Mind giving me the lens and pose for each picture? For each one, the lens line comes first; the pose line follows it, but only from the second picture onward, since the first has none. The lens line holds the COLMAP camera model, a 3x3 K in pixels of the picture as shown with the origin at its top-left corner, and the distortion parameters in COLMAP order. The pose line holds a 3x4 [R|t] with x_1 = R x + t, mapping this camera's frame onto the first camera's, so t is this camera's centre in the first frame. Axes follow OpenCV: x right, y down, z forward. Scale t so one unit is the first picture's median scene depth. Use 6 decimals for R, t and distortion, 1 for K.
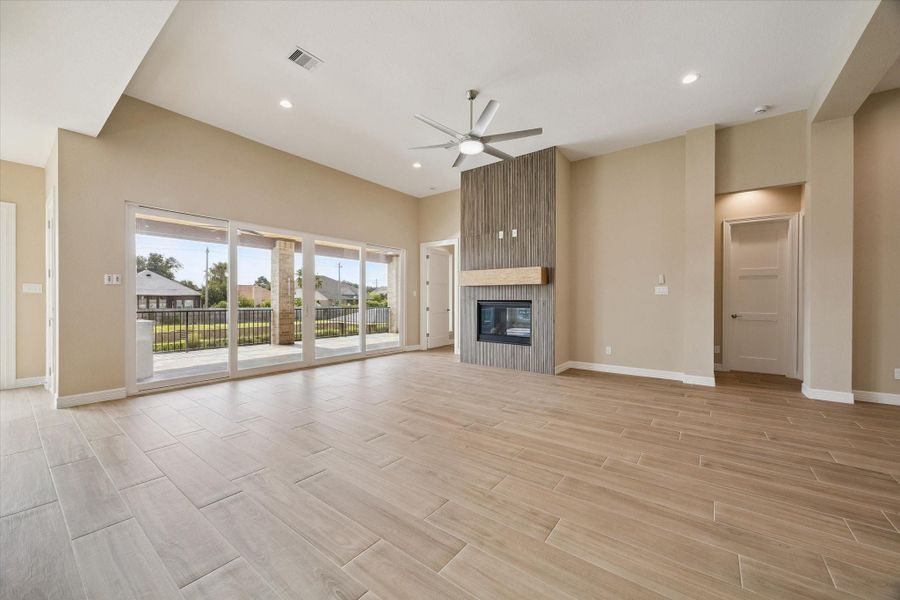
lens RADIAL K [[342.5, 0, 450.0], [0, 342.5, 300.0], [0, 0, 1]] dist [0.000253, 0.000007]
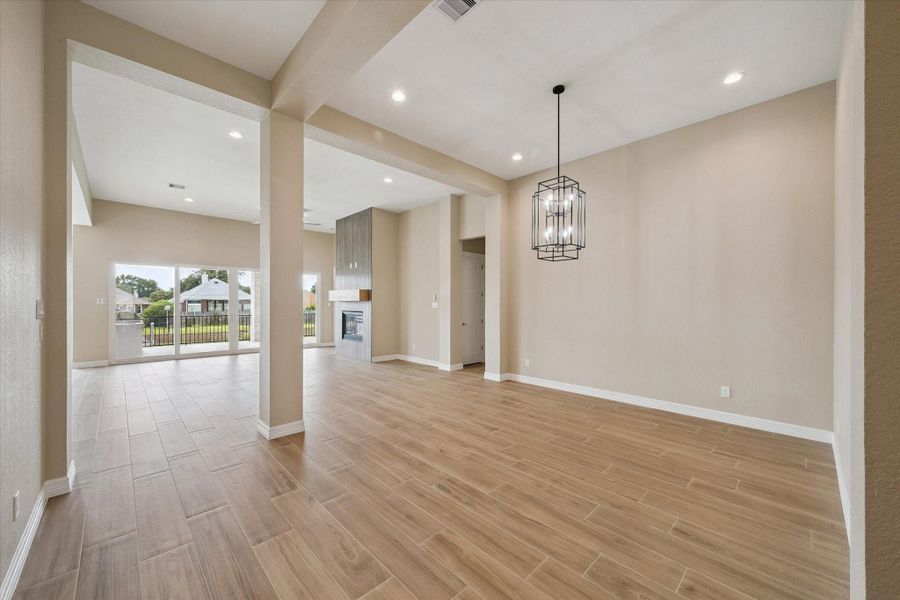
lens RADIAL K [[346.2, 0, 450.0], [0, 346.2, 300.0], [0, 0, 1]] dist [0.000433, 0.000065]
pose [[0.987898, -0.001847, -0.155094, 0.834747], [0.000794, 0.999976, -0.006852, -0.037549], [0.155103, 0.006646, 0.987876, -0.400075]]
